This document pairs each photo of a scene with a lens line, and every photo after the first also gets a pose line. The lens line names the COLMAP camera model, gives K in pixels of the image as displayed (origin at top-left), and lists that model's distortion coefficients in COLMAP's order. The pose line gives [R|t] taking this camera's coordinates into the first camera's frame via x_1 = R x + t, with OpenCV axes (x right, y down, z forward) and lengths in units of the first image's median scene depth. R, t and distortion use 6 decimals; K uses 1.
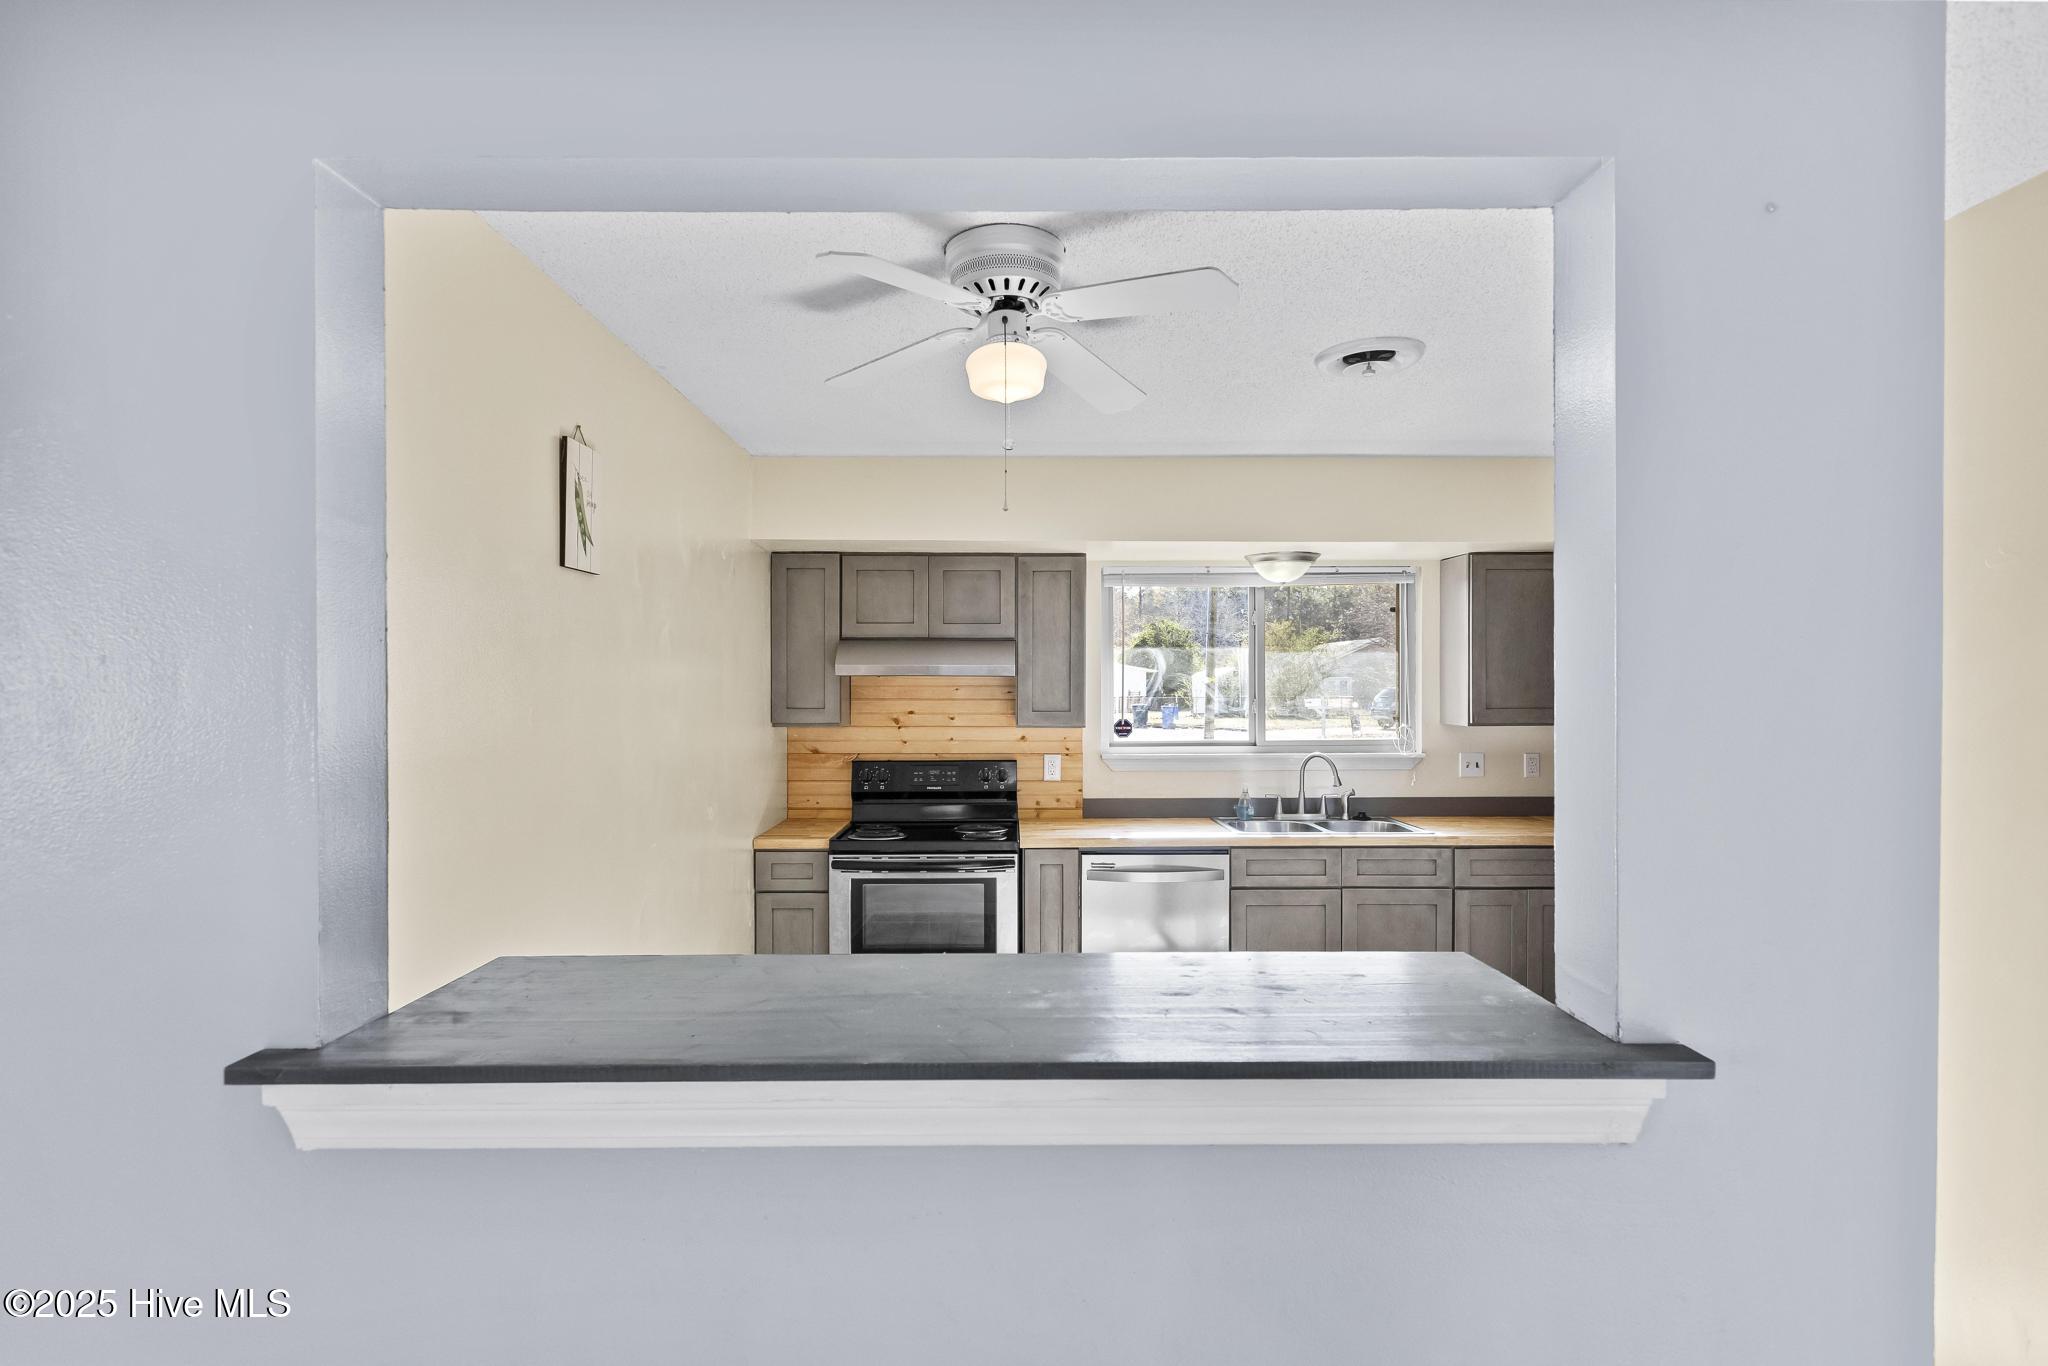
lens RADIAL K [[982.7, 0, 1020.0], [0, 982.7, 696.3], [0, 0, 1]] dist [-0.002754, -0.000180]
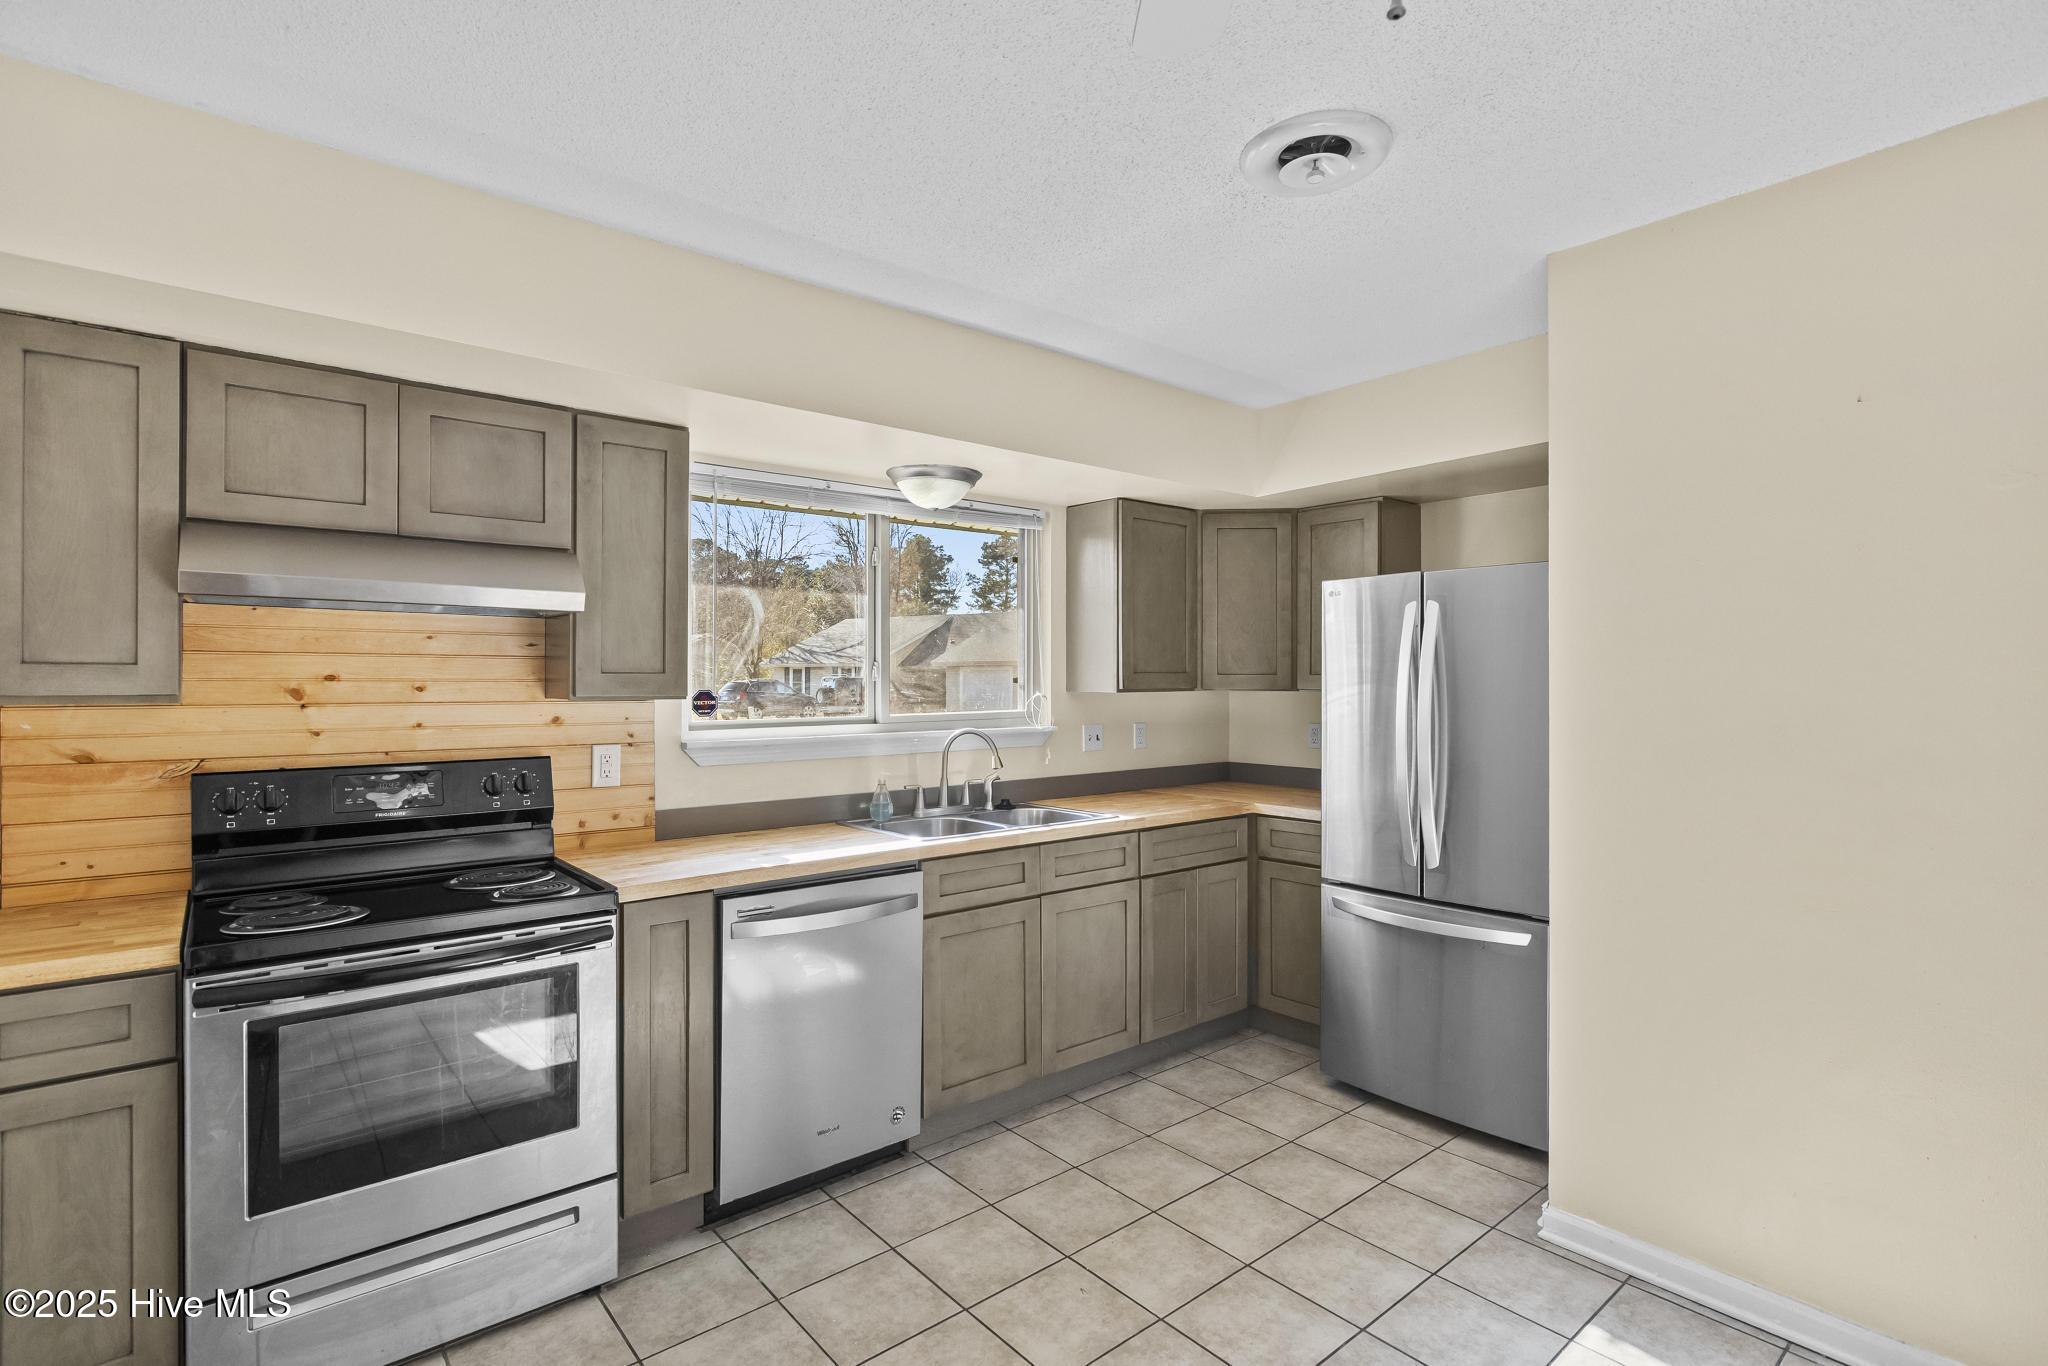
lens RADIAL K [[982.7, 0, 1039.1], [0, 982.7, 678.2], [0, 0, 1]] dist [-0.002754, -0.000180]
pose [[0.773471, 0.002173, 0.633828, -0.160404], [0.007637, 0.999890, -0.012748, 0.028289], [-0.633785, 0.014701, 0.773369, 0.360133]]
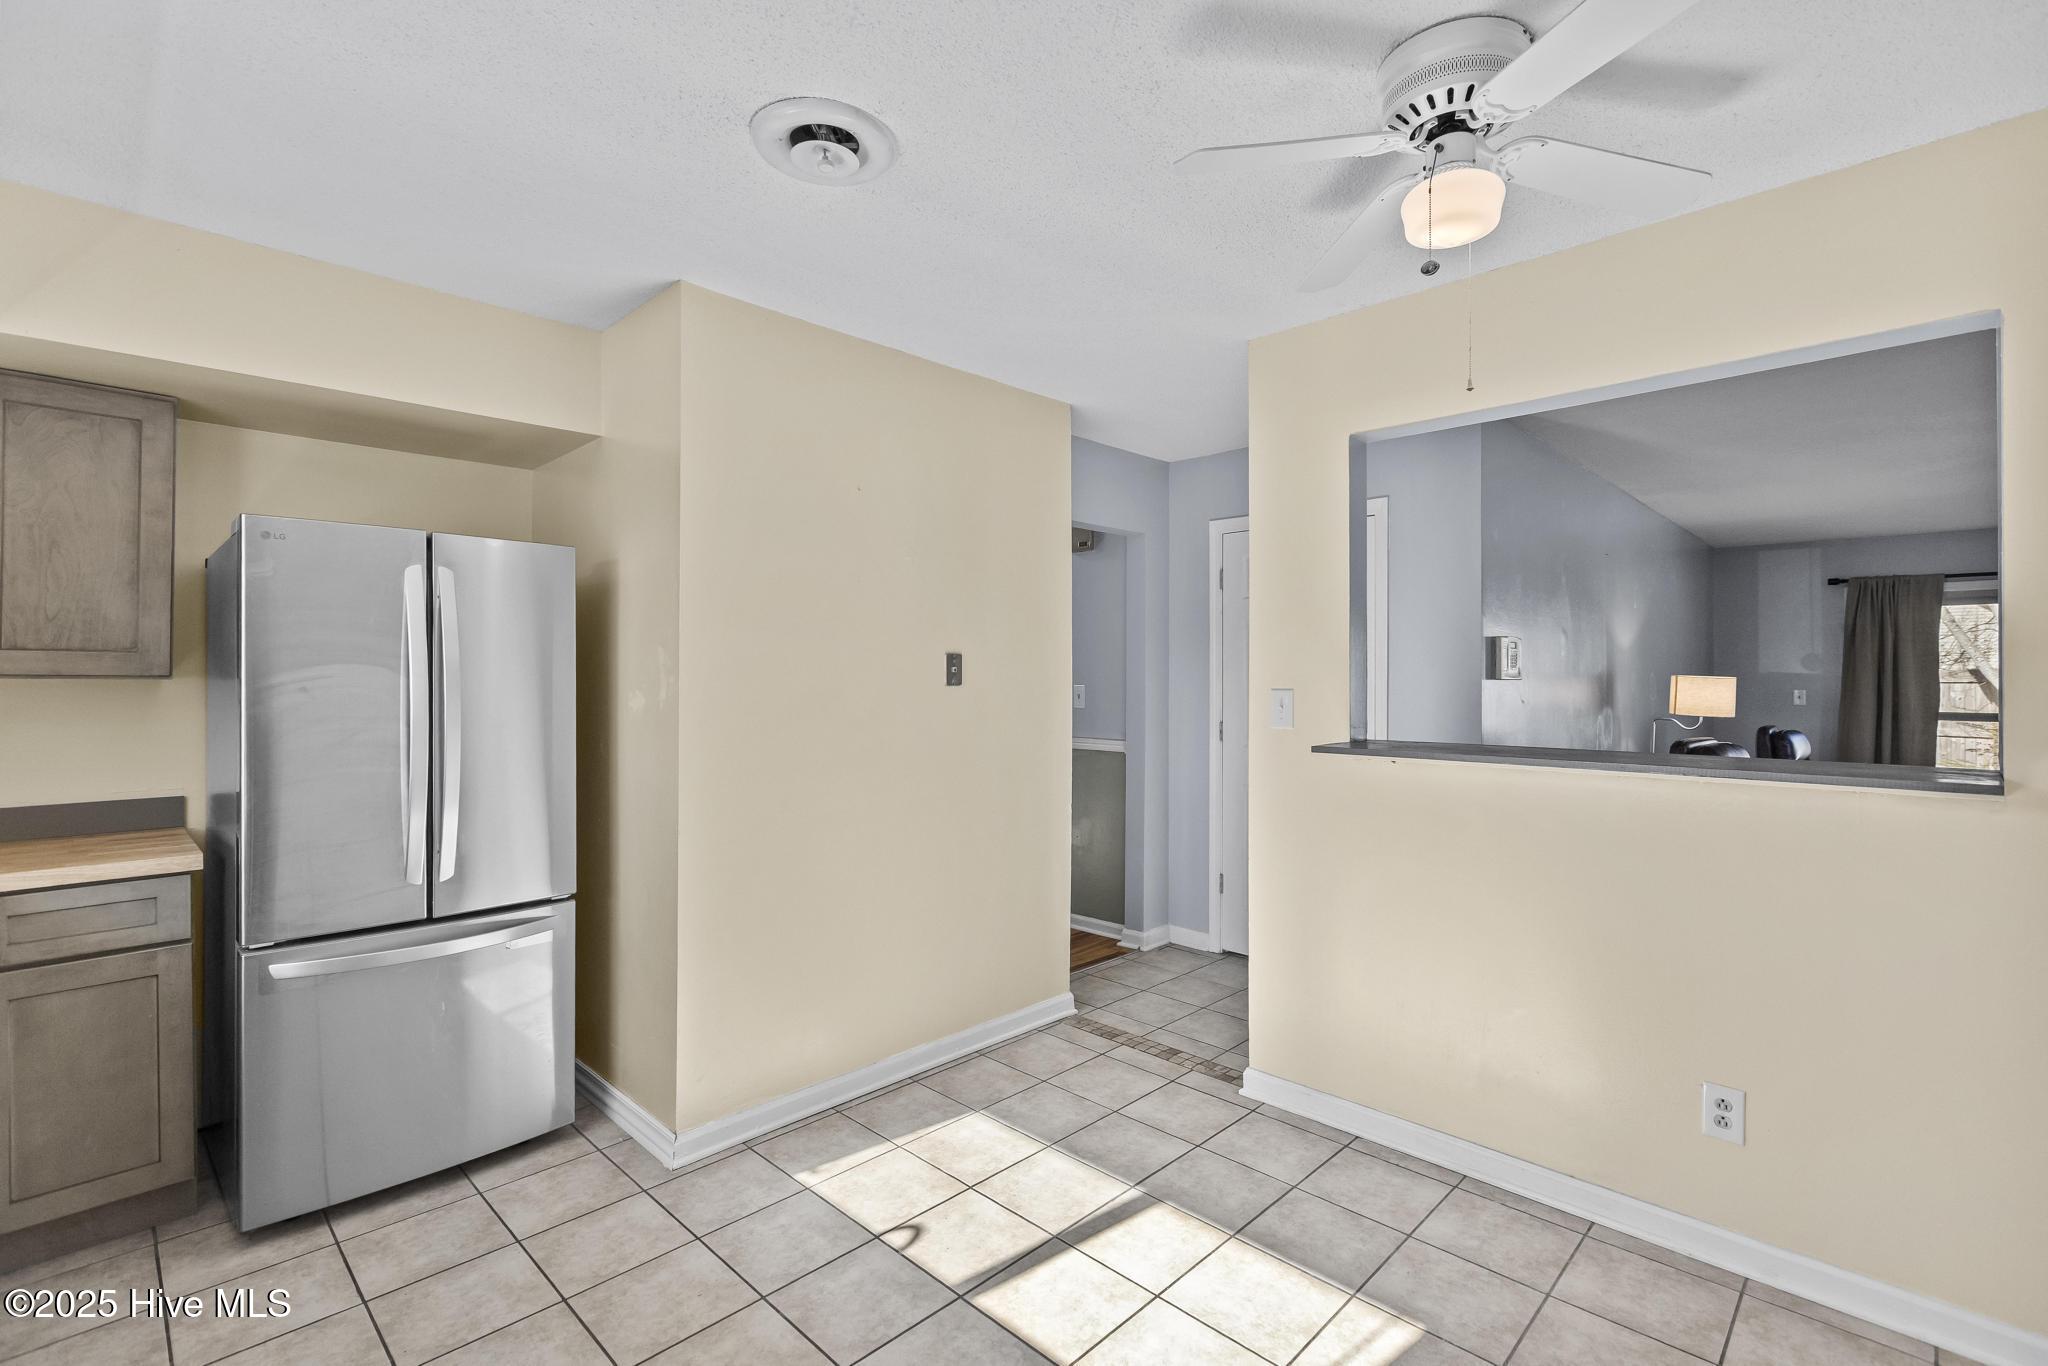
lens RADIAL K [[924.3, 0, 1026.5], [0, 924.3, 673.3], [0, 0, 1]] dist [-0.003147, -0.000859]
pose [[-0.715552, 0.005603, 0.698537, -0.148302], [0.006339, 0.999979, -0.001528, 0.033312], [-0.698531, 0.003335, -0.715572, 0.874555]]
